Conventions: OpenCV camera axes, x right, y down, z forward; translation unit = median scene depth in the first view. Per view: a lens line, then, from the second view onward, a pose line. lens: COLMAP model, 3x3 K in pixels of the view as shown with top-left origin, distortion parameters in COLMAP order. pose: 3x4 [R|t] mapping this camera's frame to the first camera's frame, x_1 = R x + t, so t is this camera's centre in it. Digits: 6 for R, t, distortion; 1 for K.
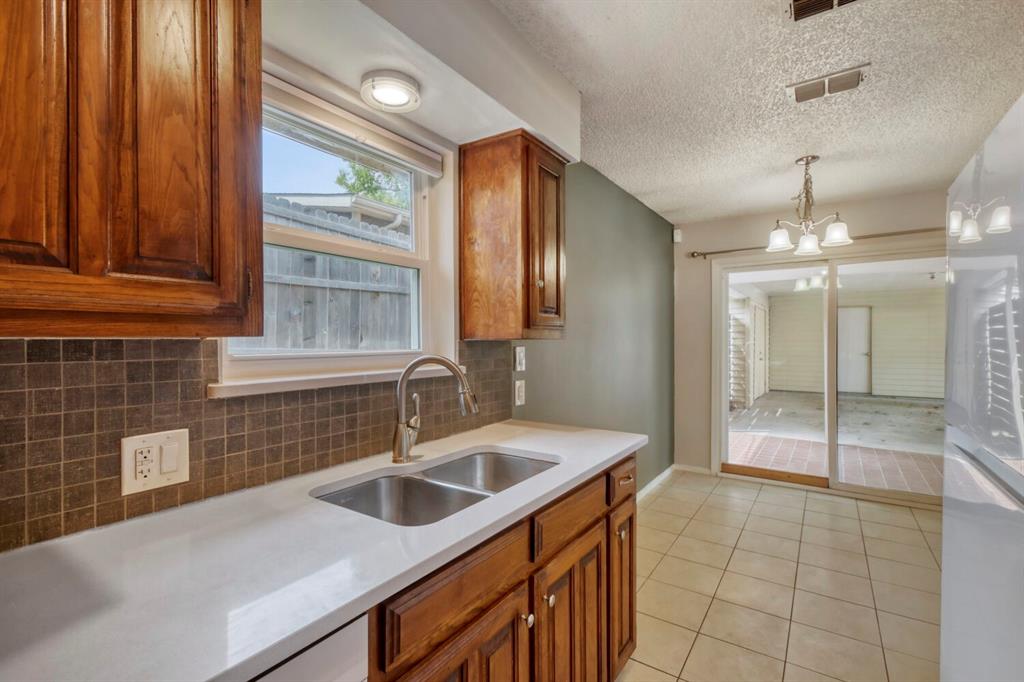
lens RADIAL K [[468.8, 0, 507.3], [0, 468.8, 338.5], [0, 0, 1]] dist [0.002211, -0.000195]
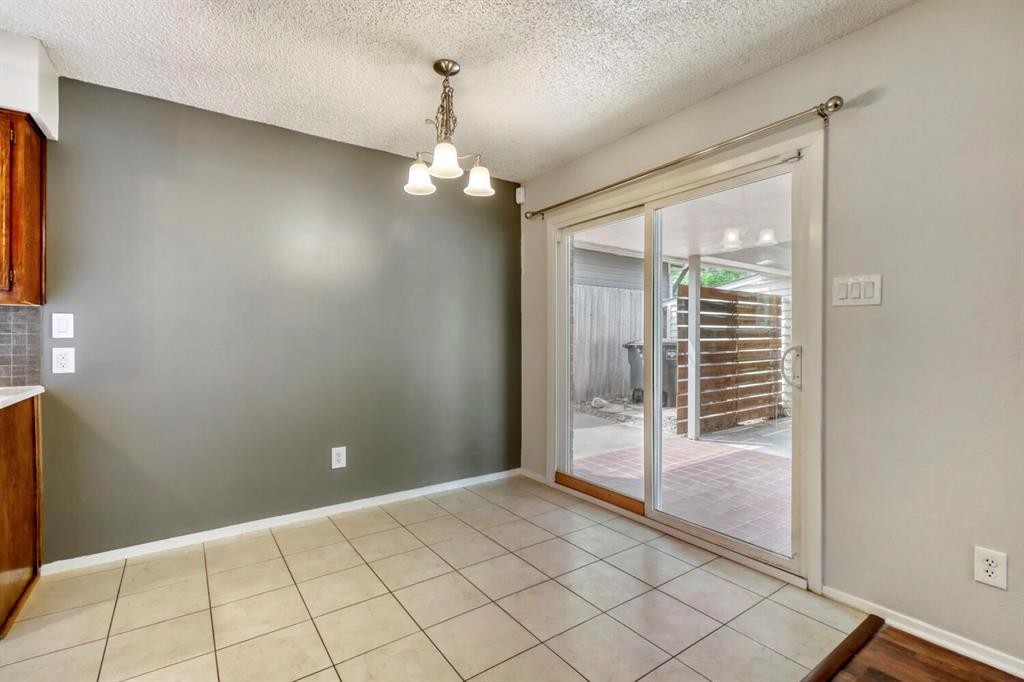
lens RADIAL K [[468.8, 0, 509.1], [0, 468.8, 344.0], [0, 0, 1]] dist [0.002211, -0.000195]
pose [[0.933958, -0.002051, -0.357378, 0.669436], [0.004333, 0.999975, 0.005585, 0.043005], [0.357358, -0.006765, 0.933943, 0.224338]]
